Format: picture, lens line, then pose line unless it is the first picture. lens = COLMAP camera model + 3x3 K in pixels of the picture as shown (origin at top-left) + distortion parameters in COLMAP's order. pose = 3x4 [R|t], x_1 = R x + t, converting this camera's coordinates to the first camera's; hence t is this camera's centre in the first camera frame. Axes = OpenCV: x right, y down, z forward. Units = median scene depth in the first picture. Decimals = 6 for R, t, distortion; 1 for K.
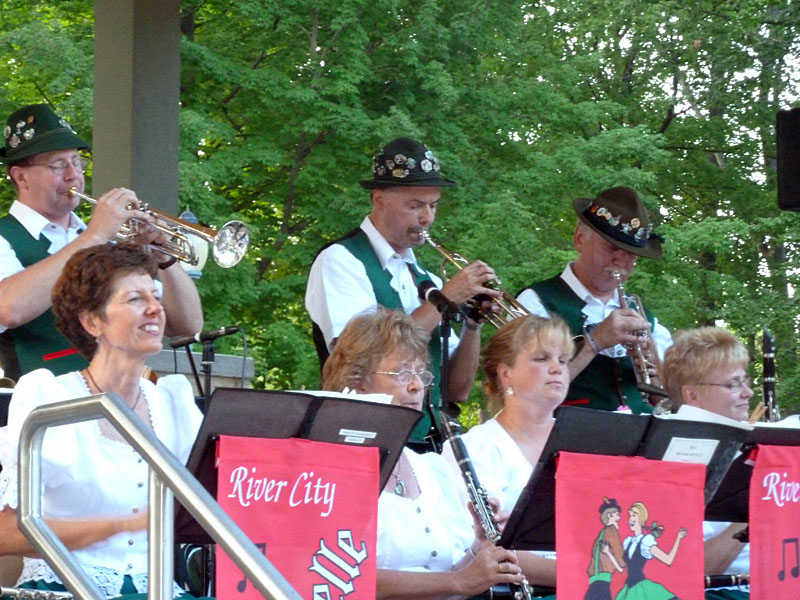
lens RADIAL K [[3506.6, 0, 400.0], [0, 3506.6, 300.0], [0, 0, 1]] dist [-0.023580, 3.544560]
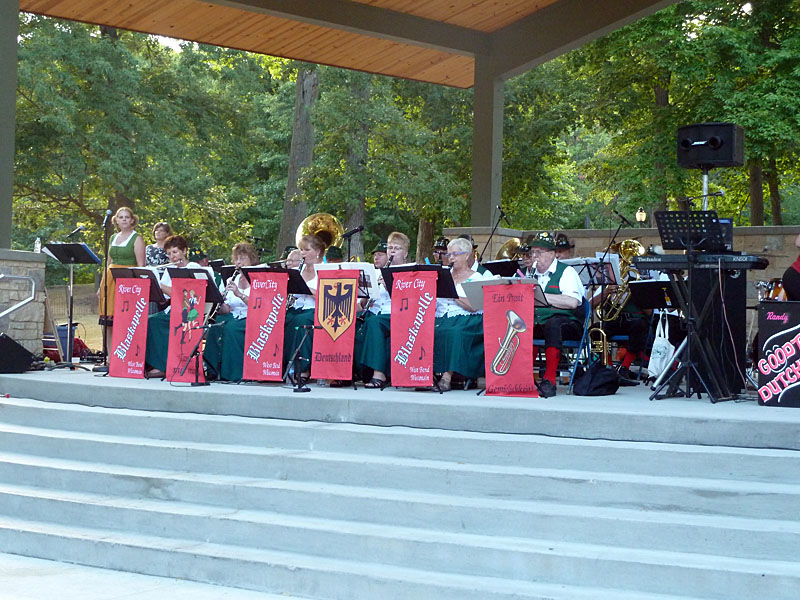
lens RADIAL K [[1386.7, 0, 400.0], [0, 1386.7, 300.0], [0, 0, 1]] dist [0.016144, 0.046371]
pose [[0.194591, -0.017717, -0.980725, 1.666065], [0.072670, 0.997350, -0.003599, 0.092388], [0.978189, -0.070569, 0.195362, 0.919067]]
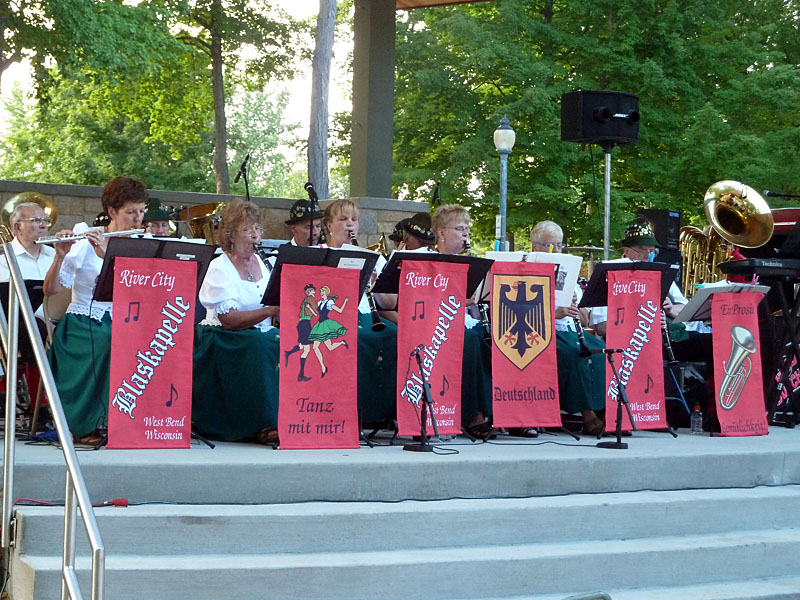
lens RADIAL K [[1929.5, 0, 400.0], [0, 1929.5, 300.0], [0, 0, 1]] dist [0.039128, 0.302647]
pose [[0.982857, 0.013843, -0.183848, 0.348362], [0.000217, 0.997090, 0.076238, -0.029530], [0.184369, -0.074971, 0.979994, -0.233097]]
